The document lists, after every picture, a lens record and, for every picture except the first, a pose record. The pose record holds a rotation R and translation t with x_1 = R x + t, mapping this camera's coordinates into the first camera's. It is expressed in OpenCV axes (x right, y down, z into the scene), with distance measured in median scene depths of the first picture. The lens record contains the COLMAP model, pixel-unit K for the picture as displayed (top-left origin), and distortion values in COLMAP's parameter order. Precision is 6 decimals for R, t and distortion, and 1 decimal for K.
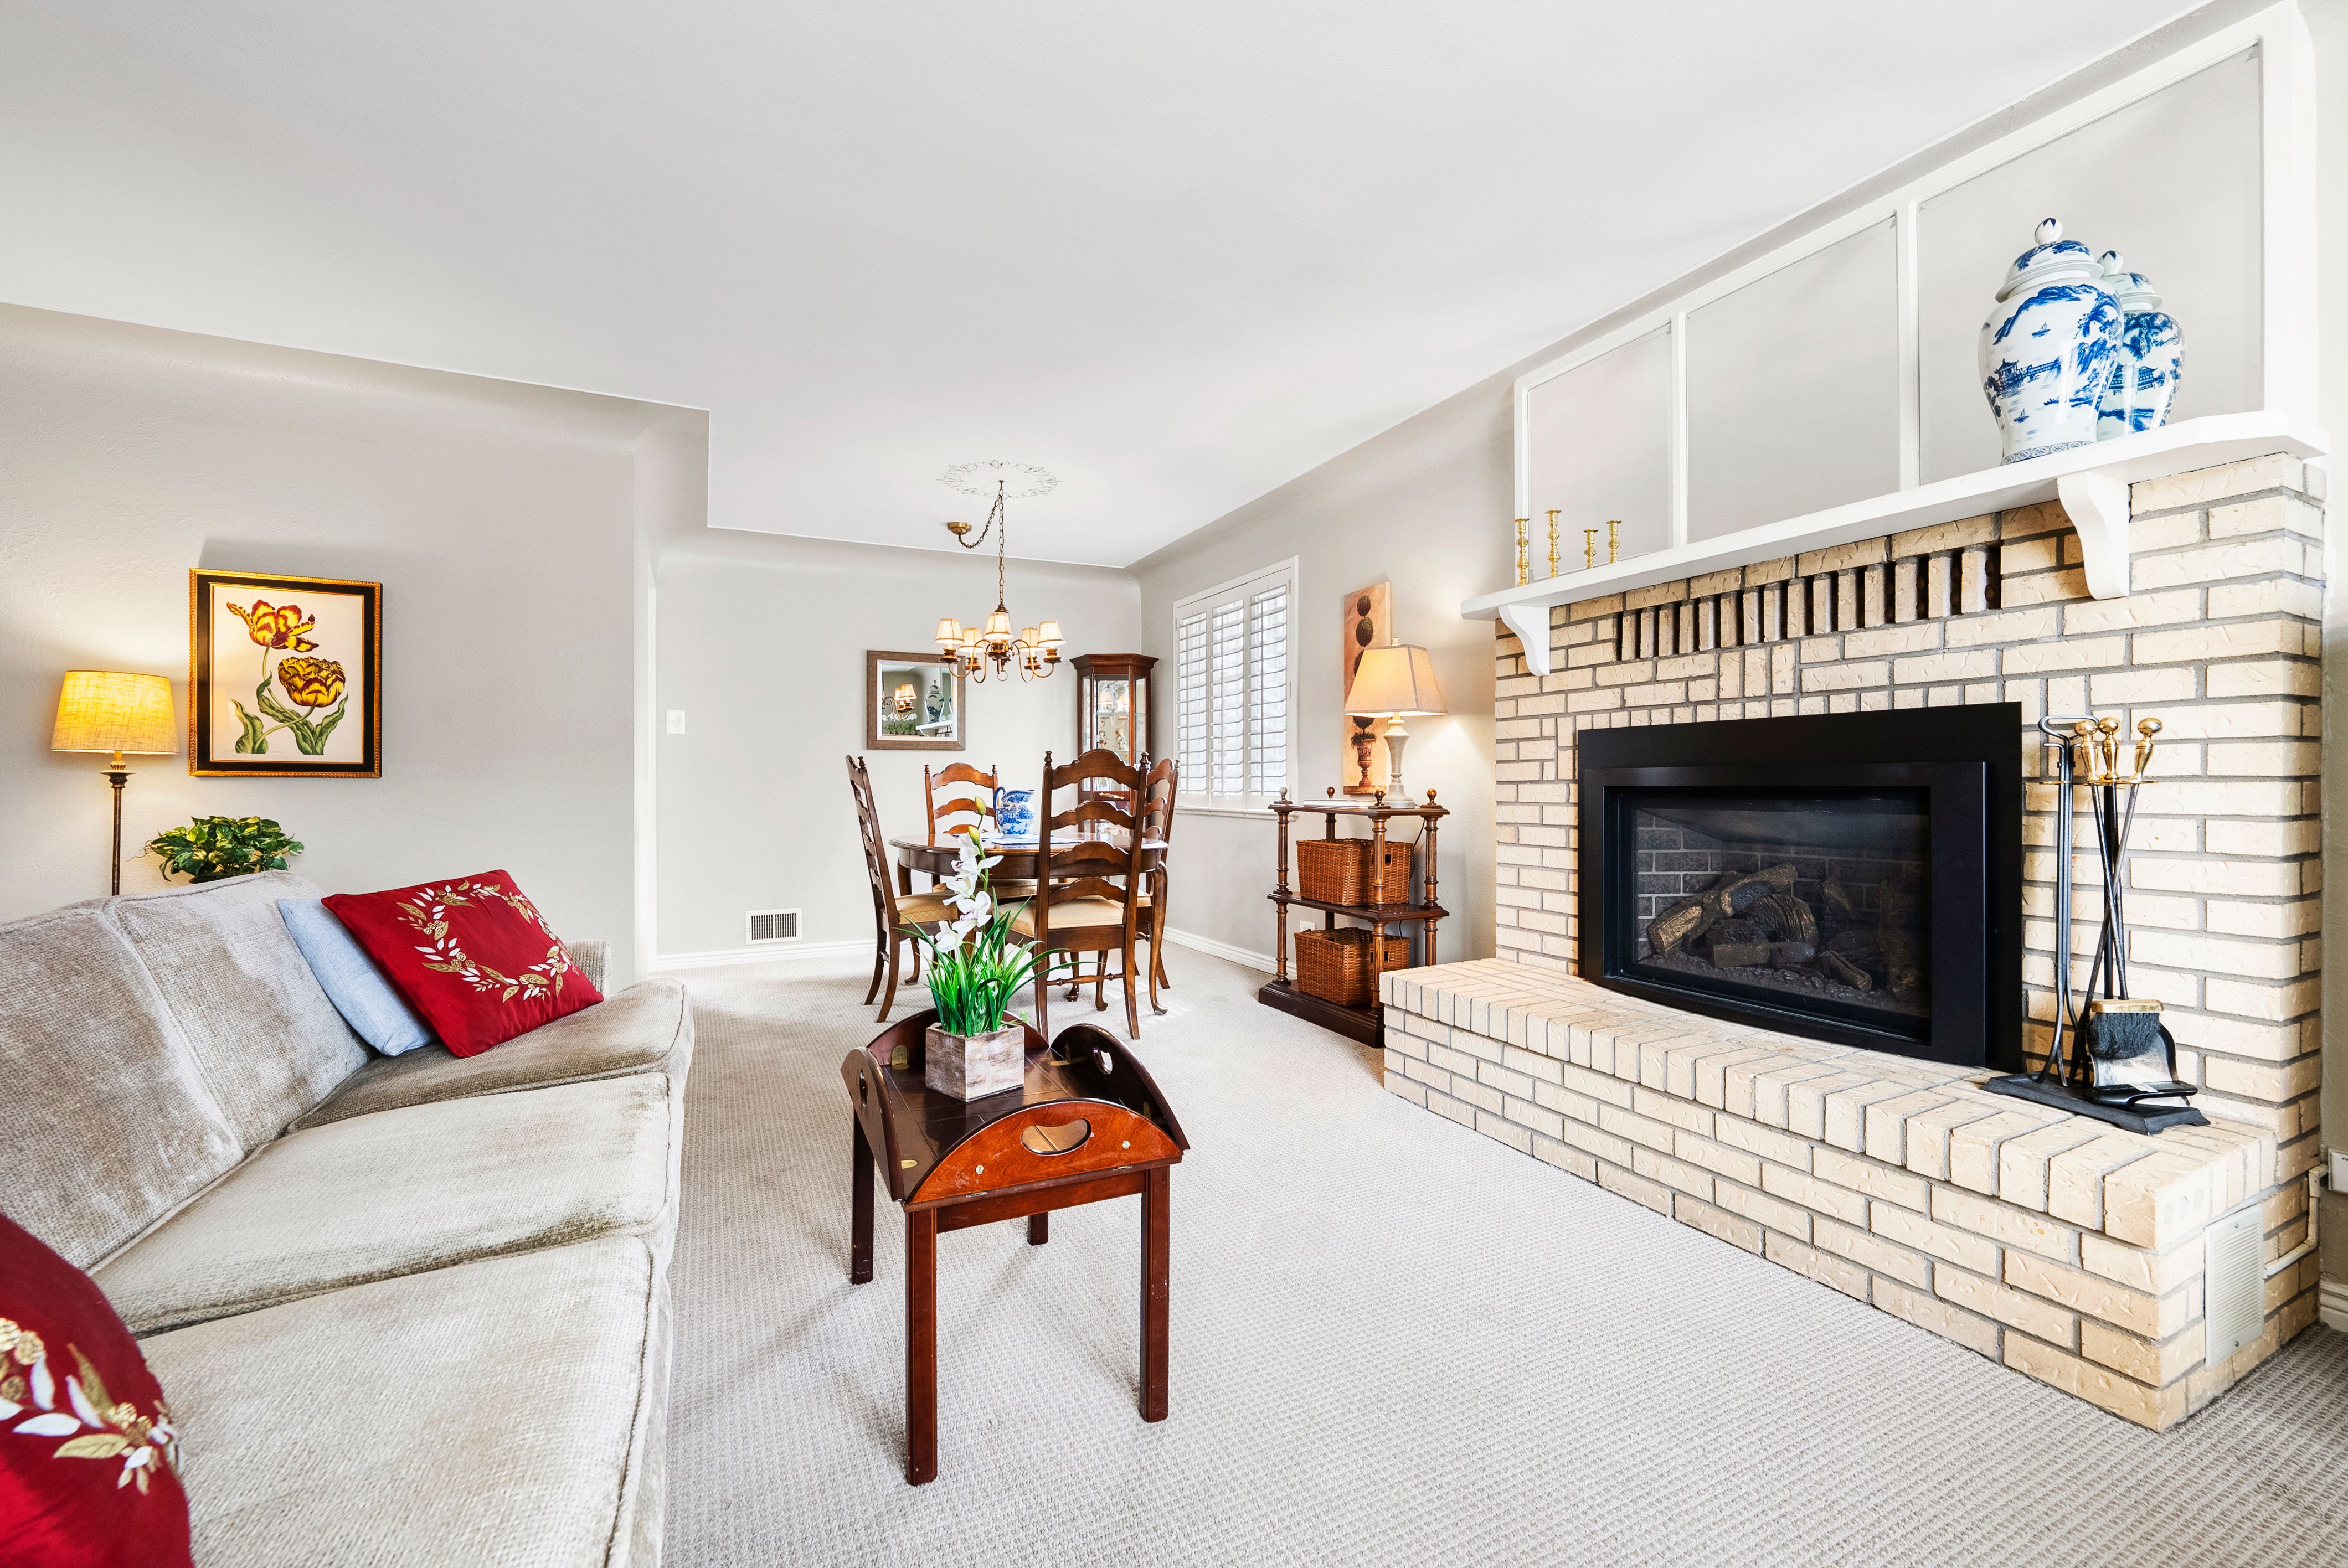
lens RADIAL K [[949.2, 0, 1172.6], [0, 949.2, 779.6], [0, 0, 1]] dist [0.000821, 0.000024]
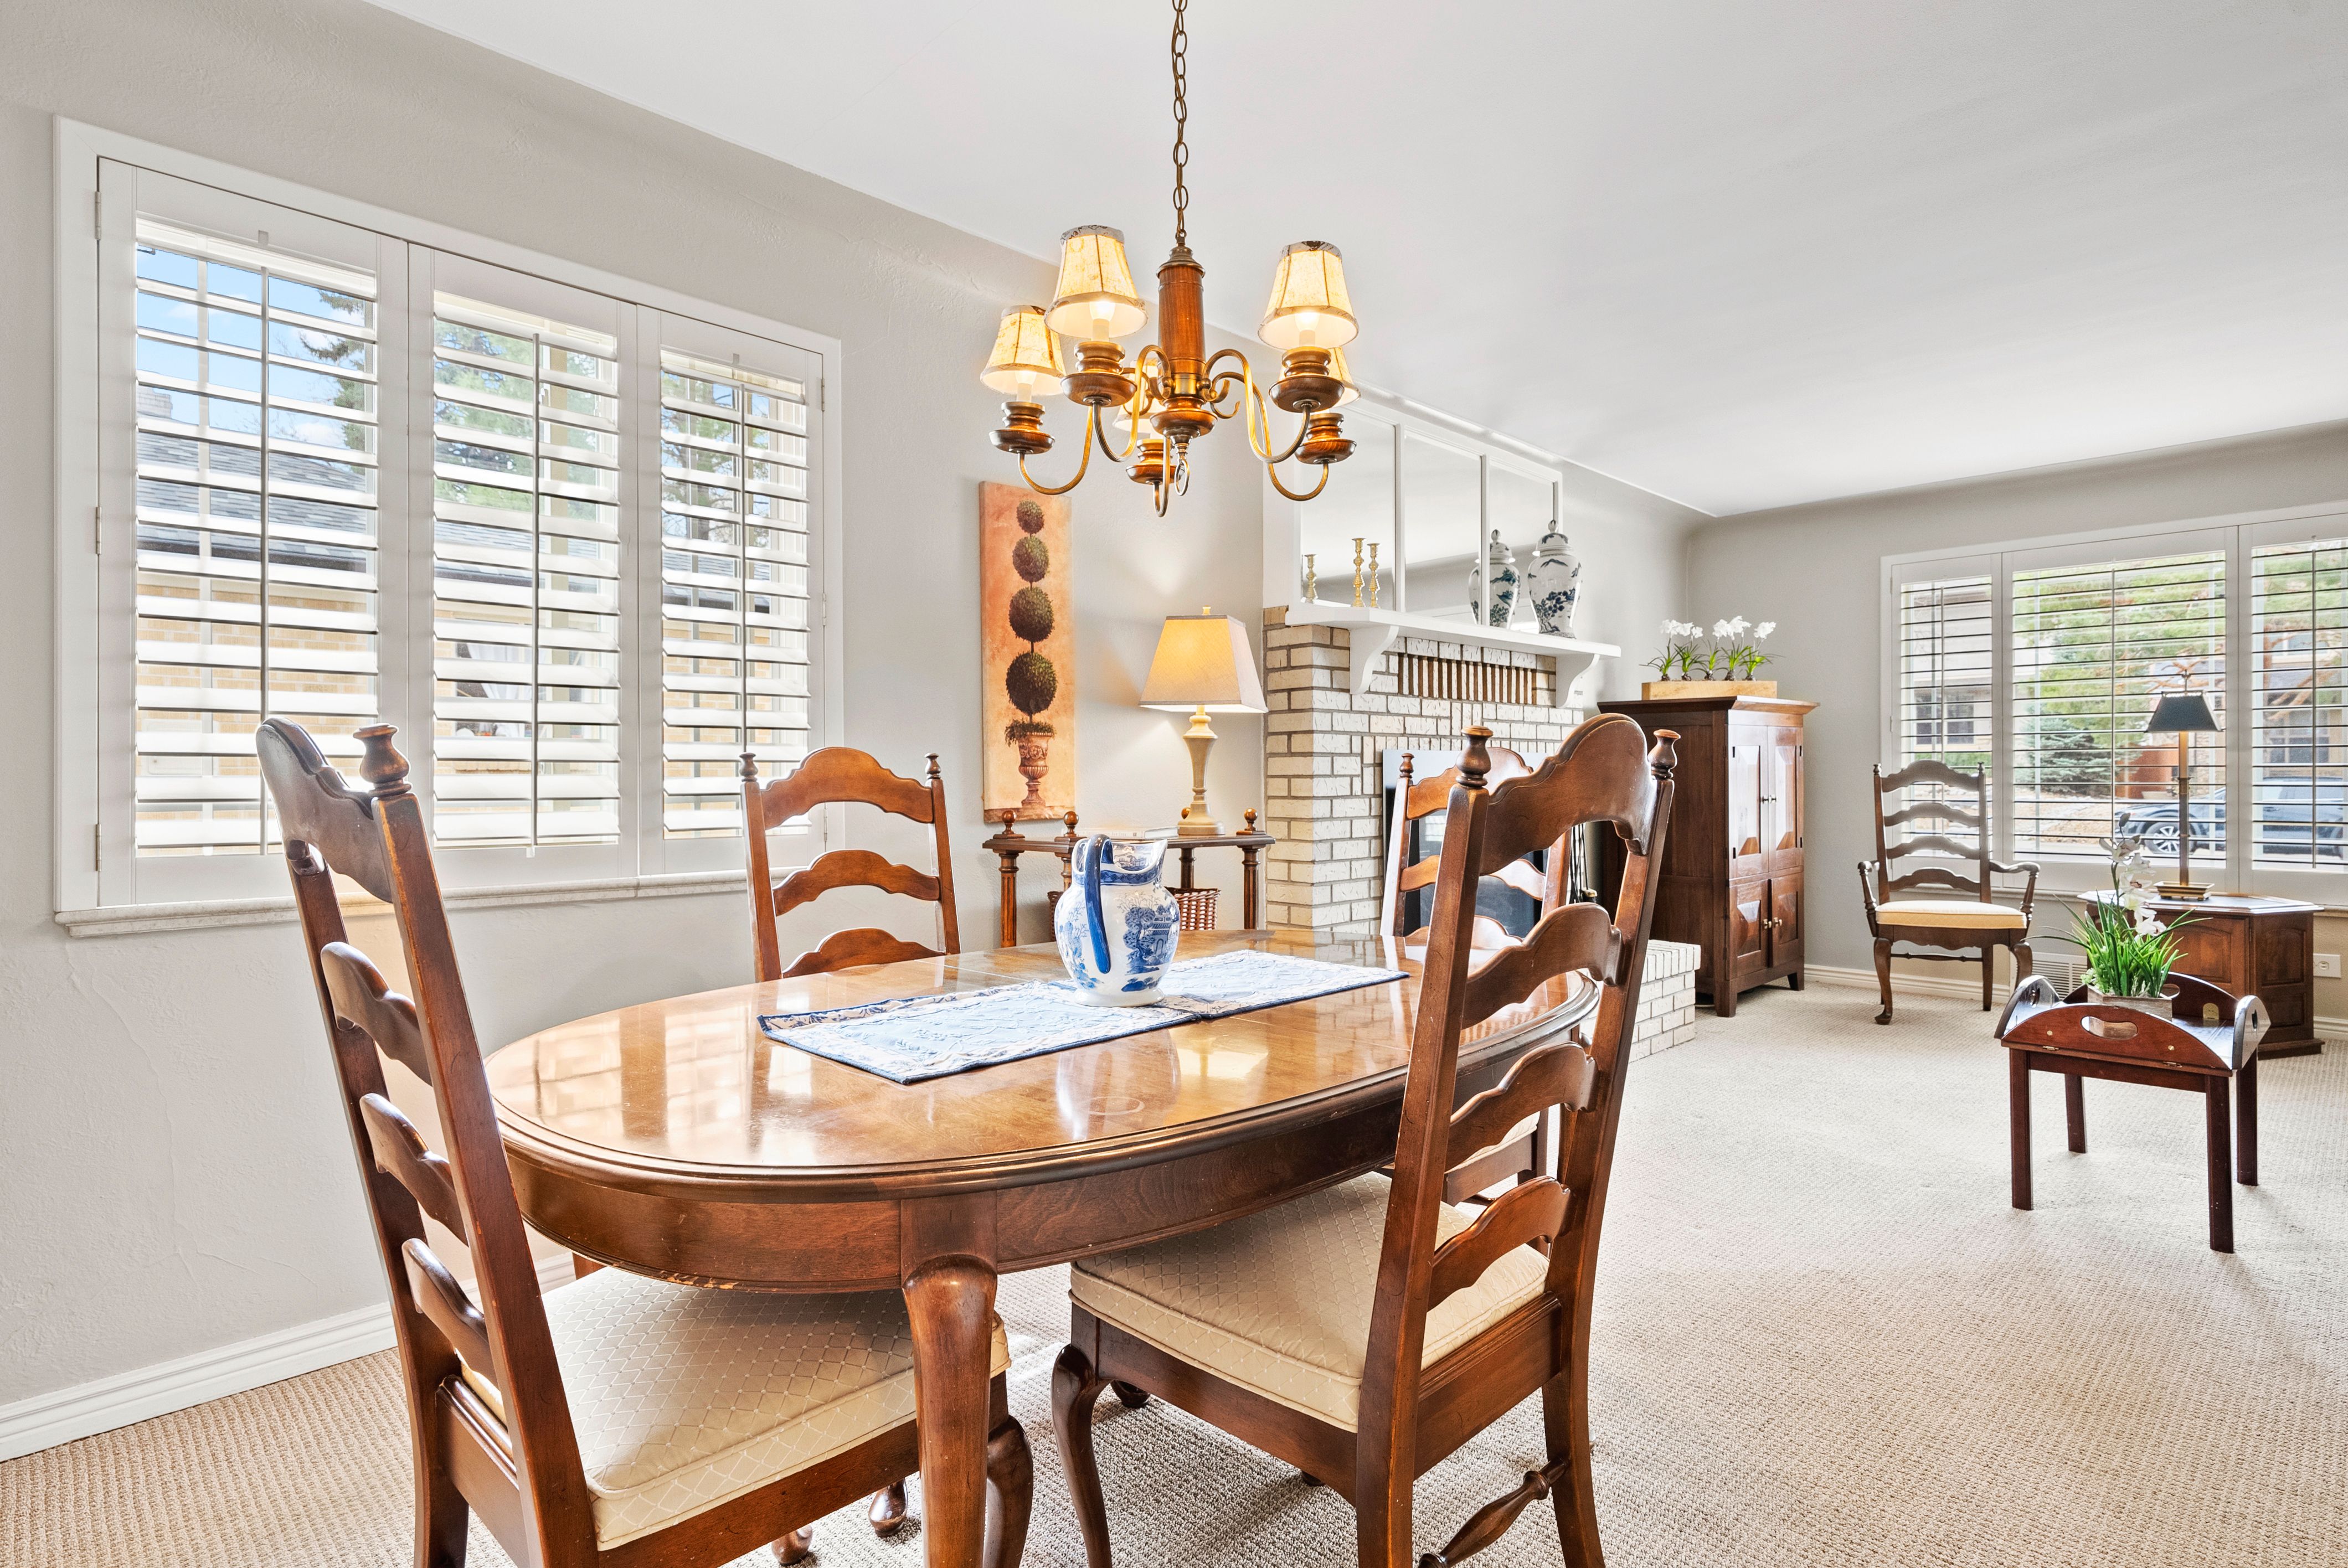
lens RADIAL K [[1173.1, 0, 1170.7], [0, 1173.1, 783.7], [0, 0, 1]] dist [-0.000384, 0.000000]
pose [[-0.320914, 0.010487, 0.947050, -0.758052], [0.008827, 0.999928, -0.008081, -0.003359], [-0.947067, 0.005767, -0.320984, 1.607614]]
